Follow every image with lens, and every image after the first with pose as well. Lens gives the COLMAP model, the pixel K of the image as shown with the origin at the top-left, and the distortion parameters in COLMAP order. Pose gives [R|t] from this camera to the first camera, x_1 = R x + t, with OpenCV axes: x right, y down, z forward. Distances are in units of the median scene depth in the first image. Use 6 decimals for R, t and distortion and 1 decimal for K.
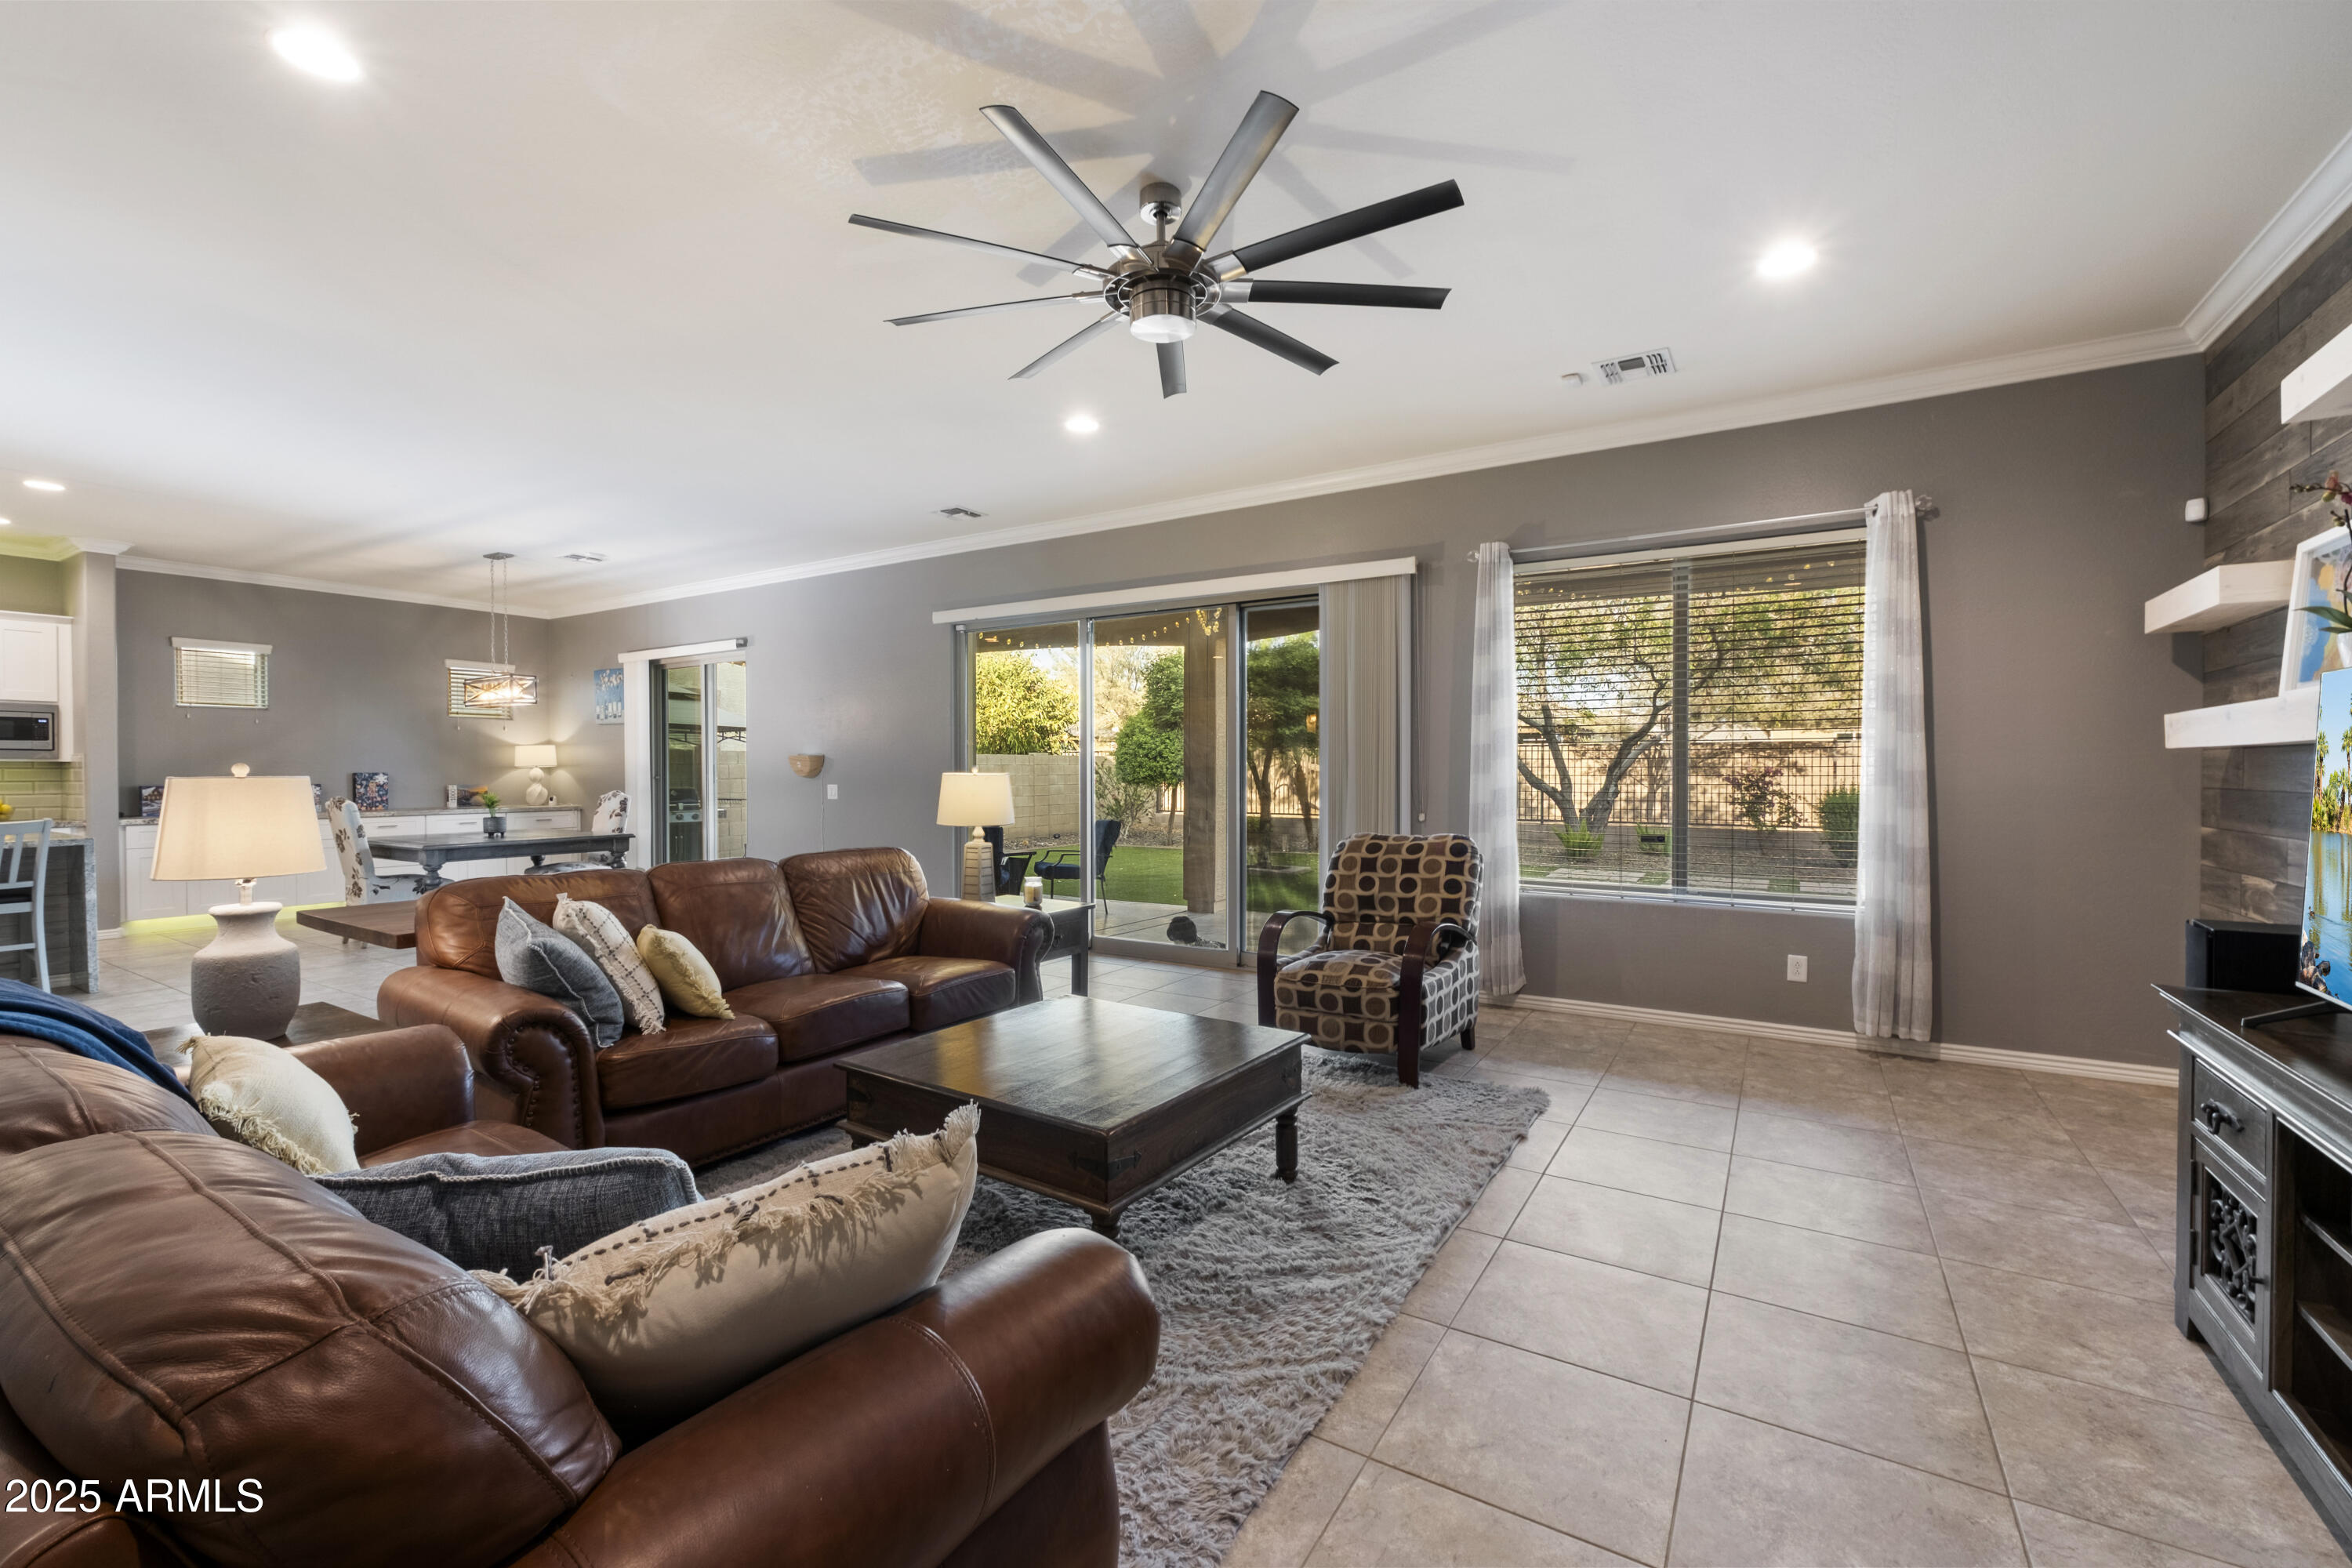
lens RADIAL K [[980.6, 0, 1189.9], [0, 980.6, 780.3], [0, 0, 1]] dist [0.000322, 0.000079]
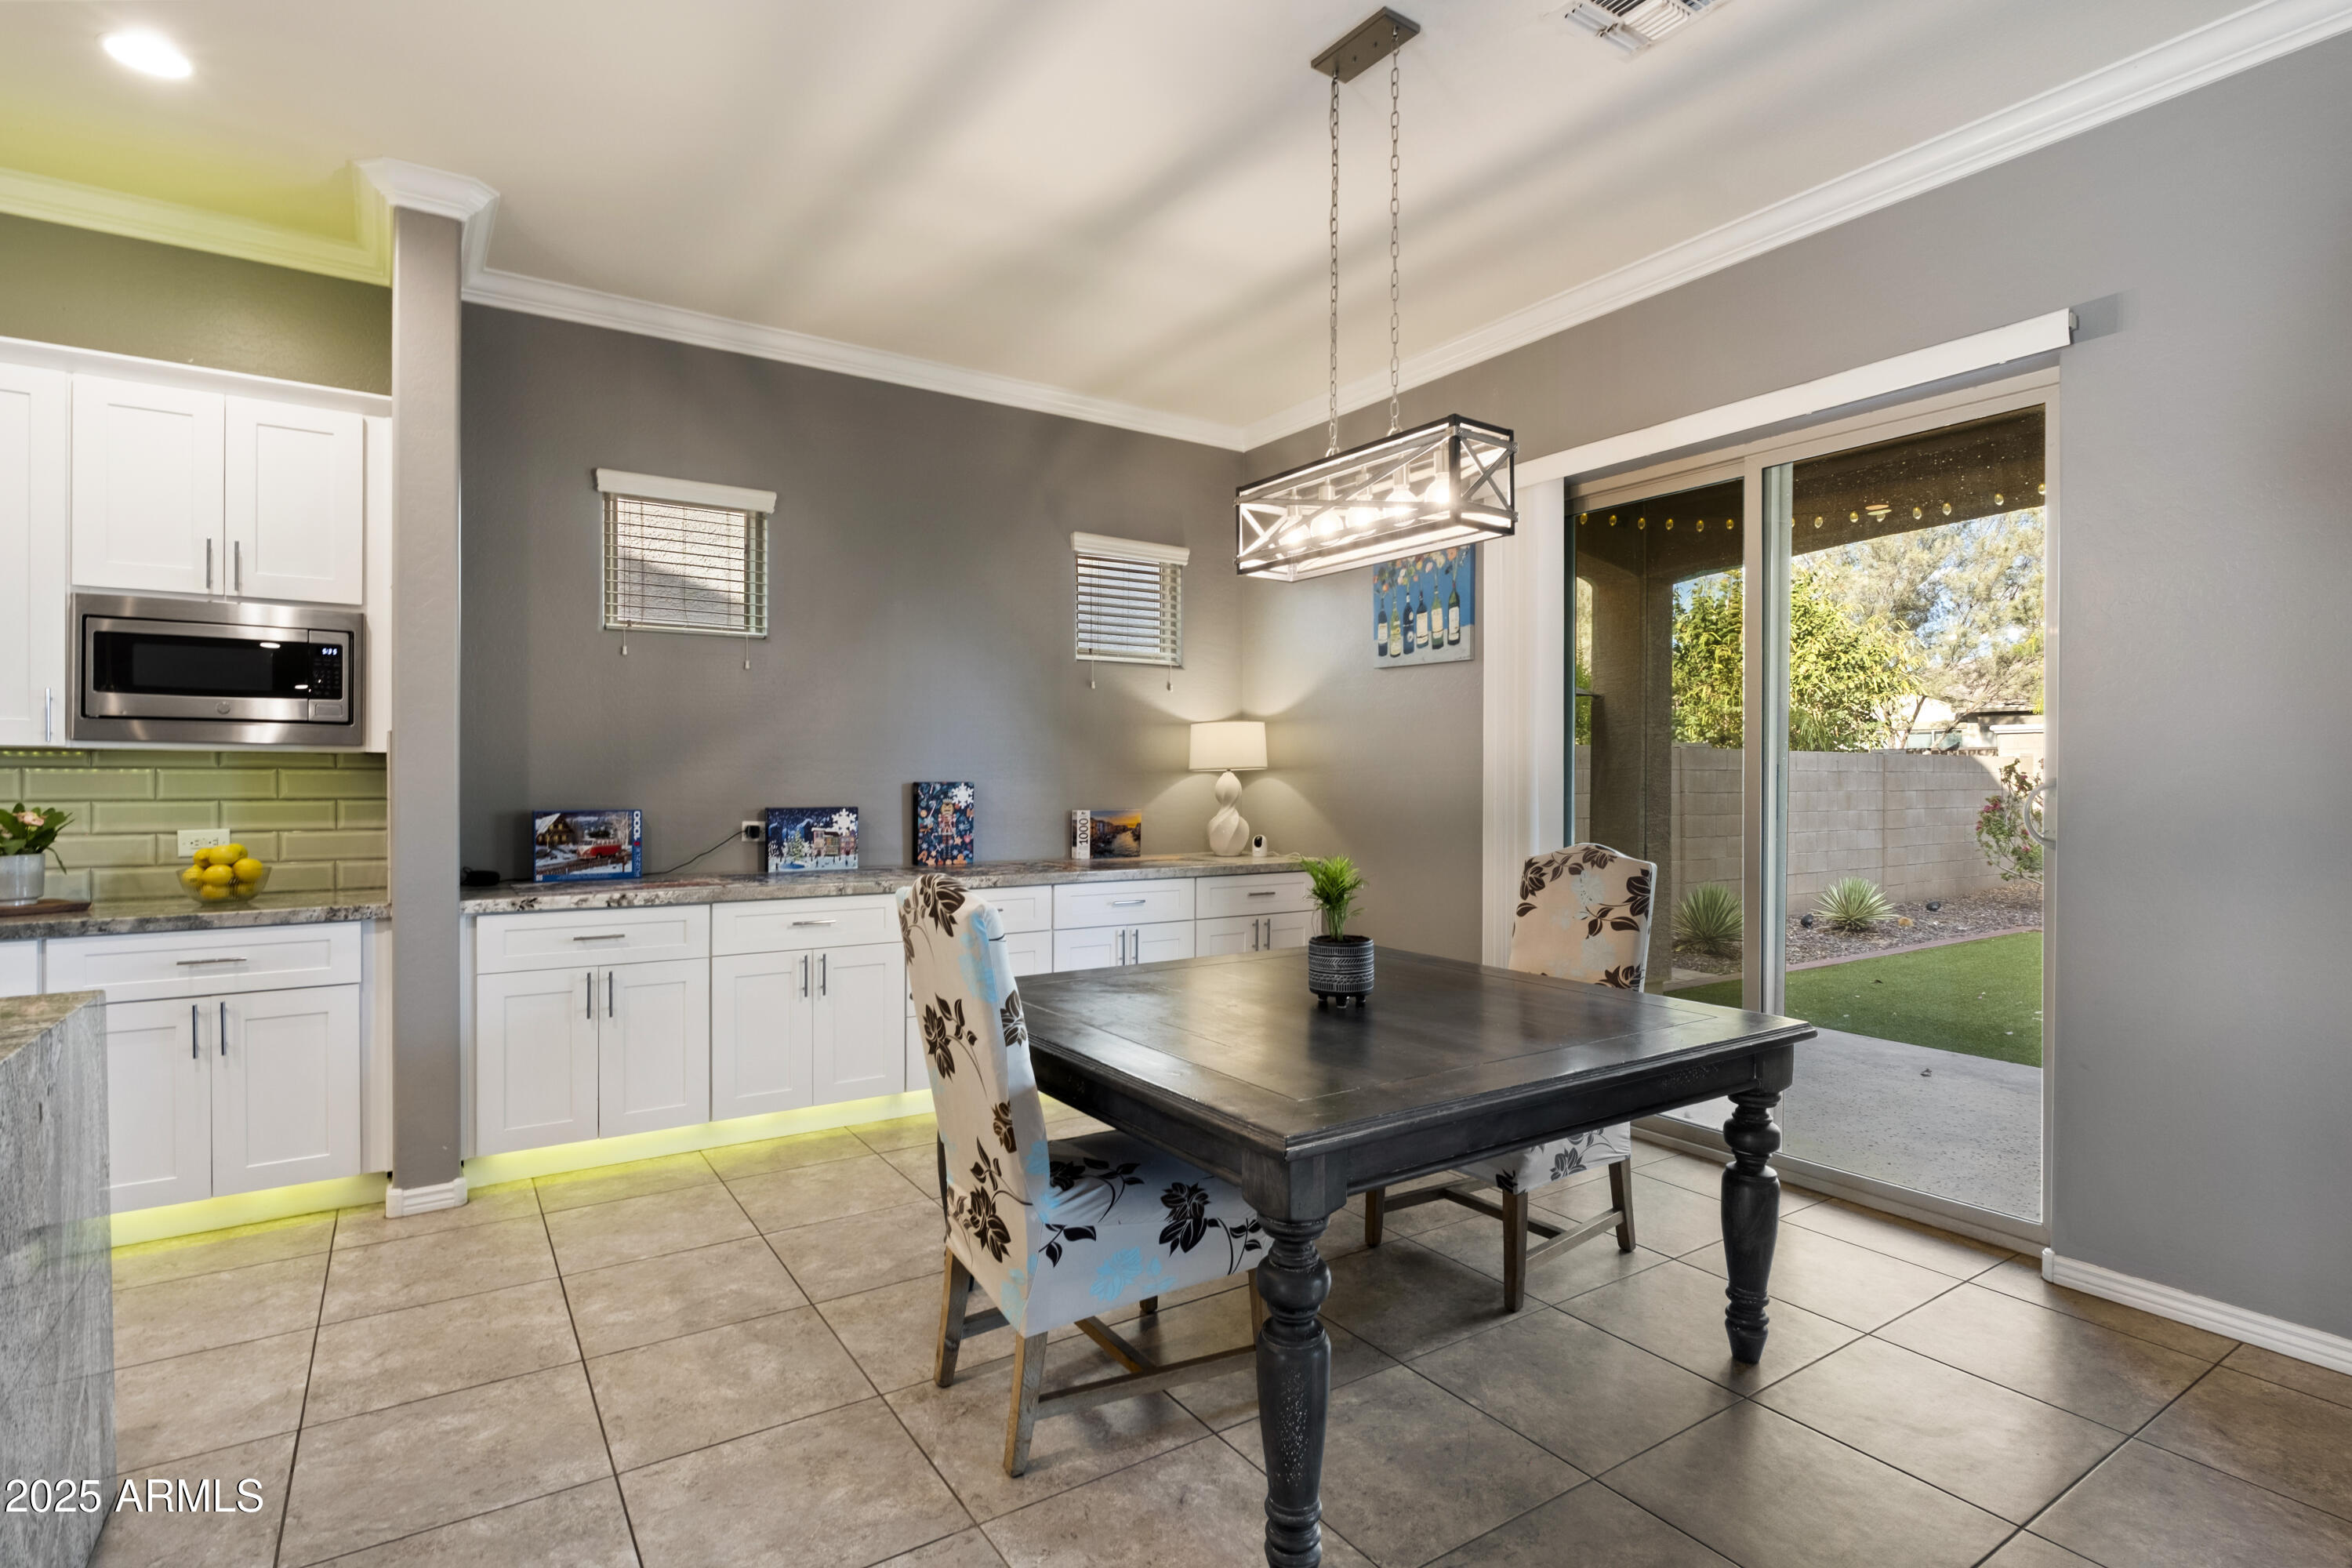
lens RADIAL K [[1150.9, 0, 1176.0], [0, 1150.9, 784.0], [0, 0, 1]] dist [-0.001744, 0.000114]
pose [[0.907471, 0.006603, -0.420064, -0.602638], [-0.009446, 0.999944, -0.004689, -0.006090], [0.420009, 0.008223, 0.907483, 0.660362]]
